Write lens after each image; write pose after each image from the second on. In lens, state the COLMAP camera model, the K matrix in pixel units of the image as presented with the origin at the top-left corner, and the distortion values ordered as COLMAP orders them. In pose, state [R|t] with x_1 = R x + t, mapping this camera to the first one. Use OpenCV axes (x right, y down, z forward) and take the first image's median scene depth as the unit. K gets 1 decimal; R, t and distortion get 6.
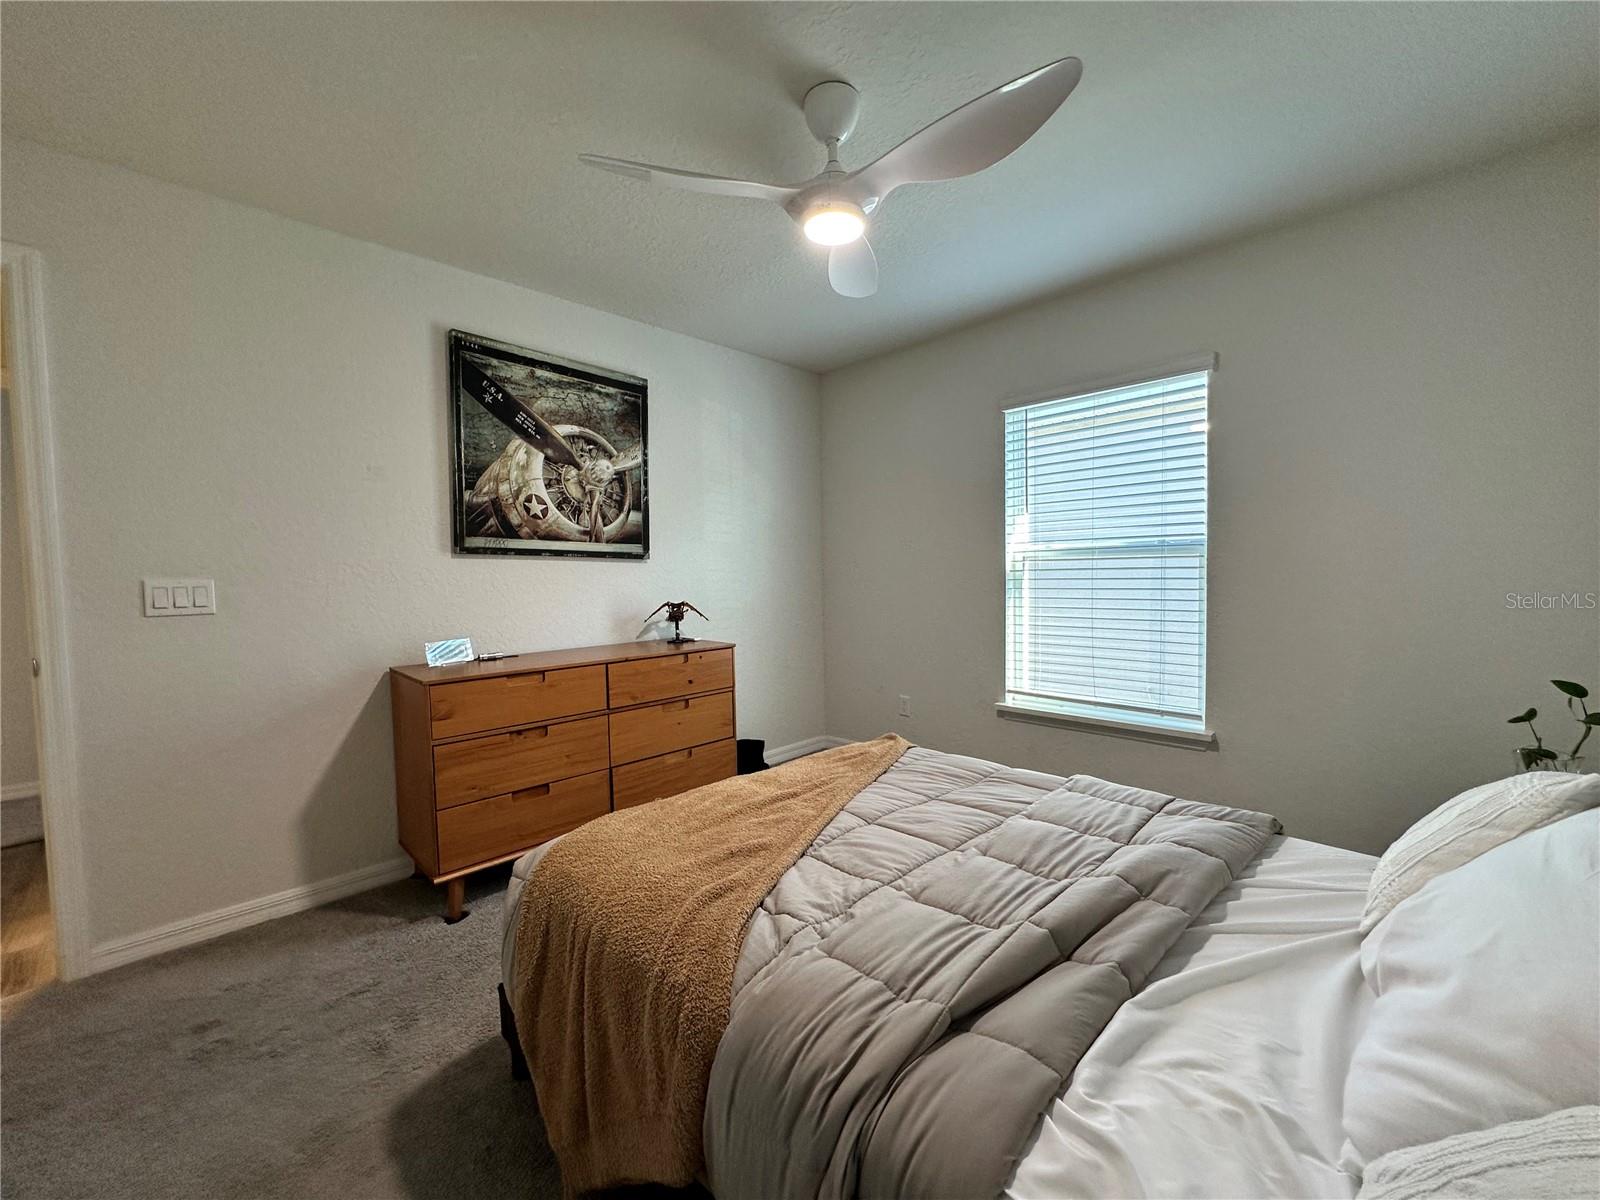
lens RADIAL K [[534.6, 0, 668.2], [0, 534.6, 597.4], [0, 0, 1]] dist [-0.000798, -0.000017]
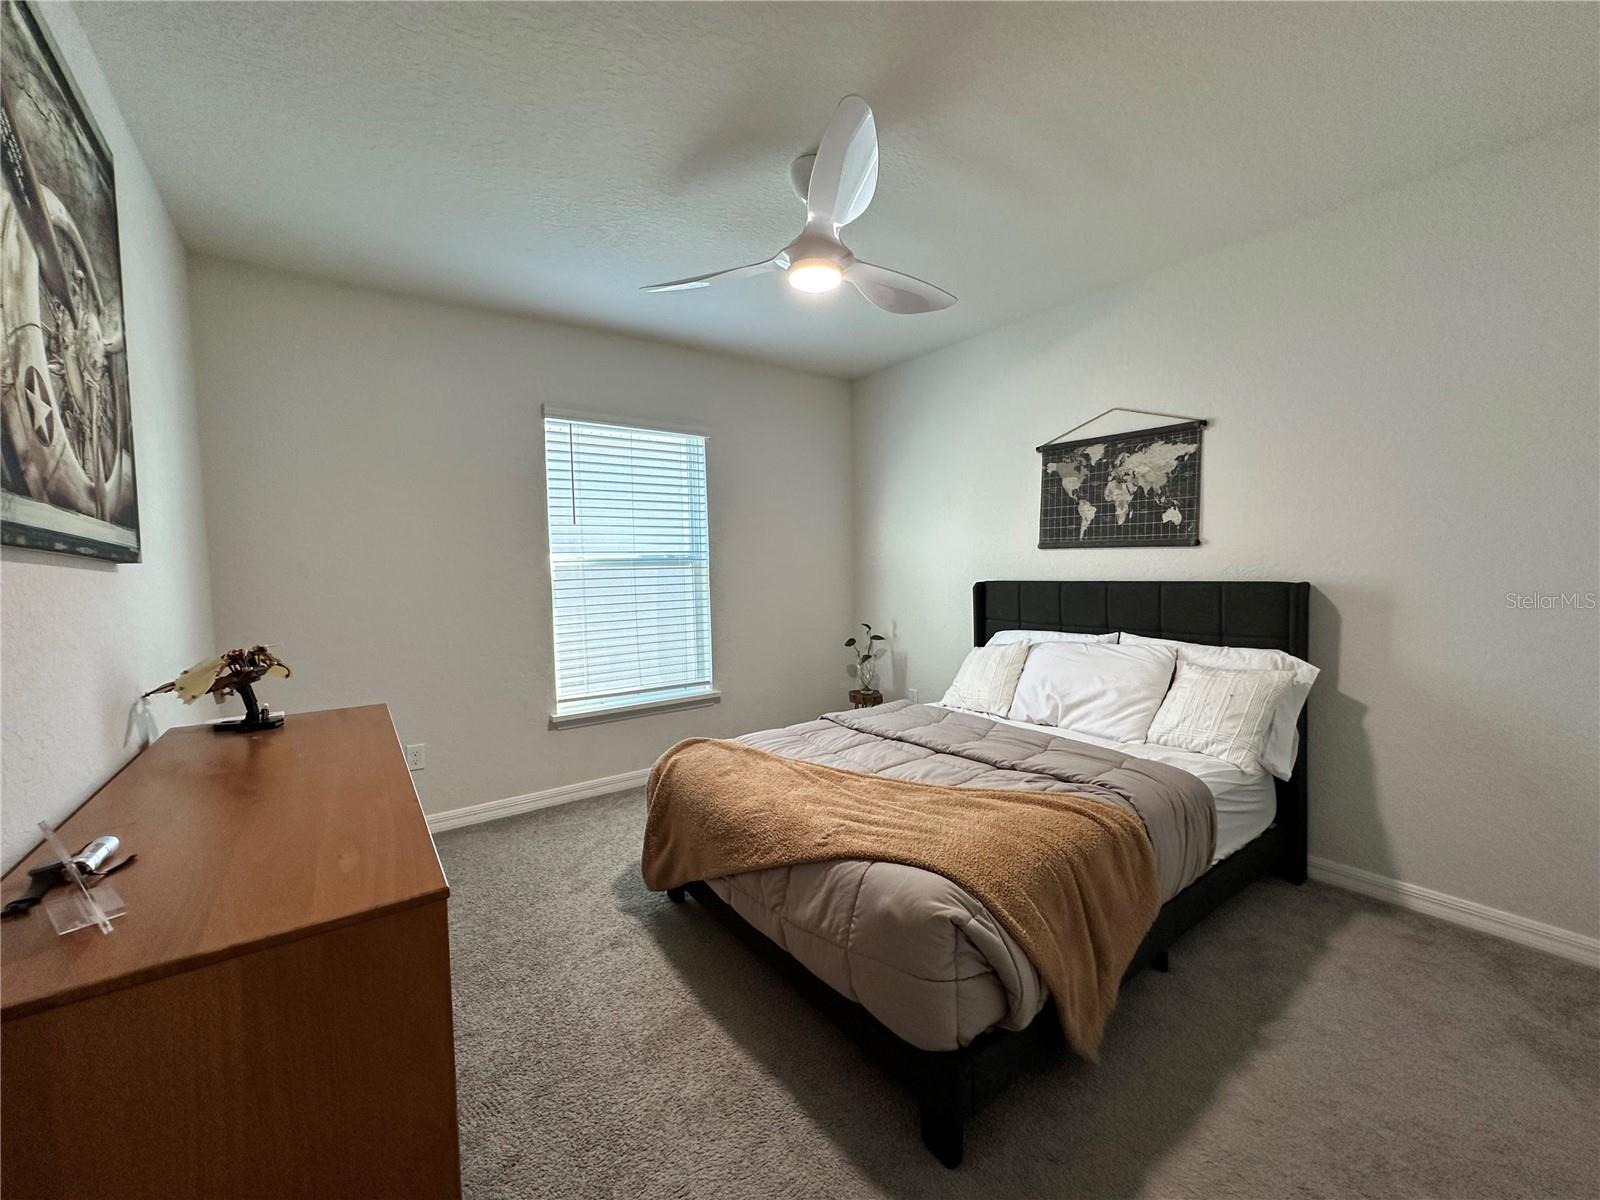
lens RADIAL K [[638.9, 0, 797.2], [0, 638.9, 603.3], [0, 0, 1]] dist [-0.001775, 0.000154]
pose [[0.154973, -0.045566, 0.986867, -0.546513], [0.063703, 0.997318, 0.036045, -0.025476], [-0.985863, 0.057280, 0.157460, 0.434493]]
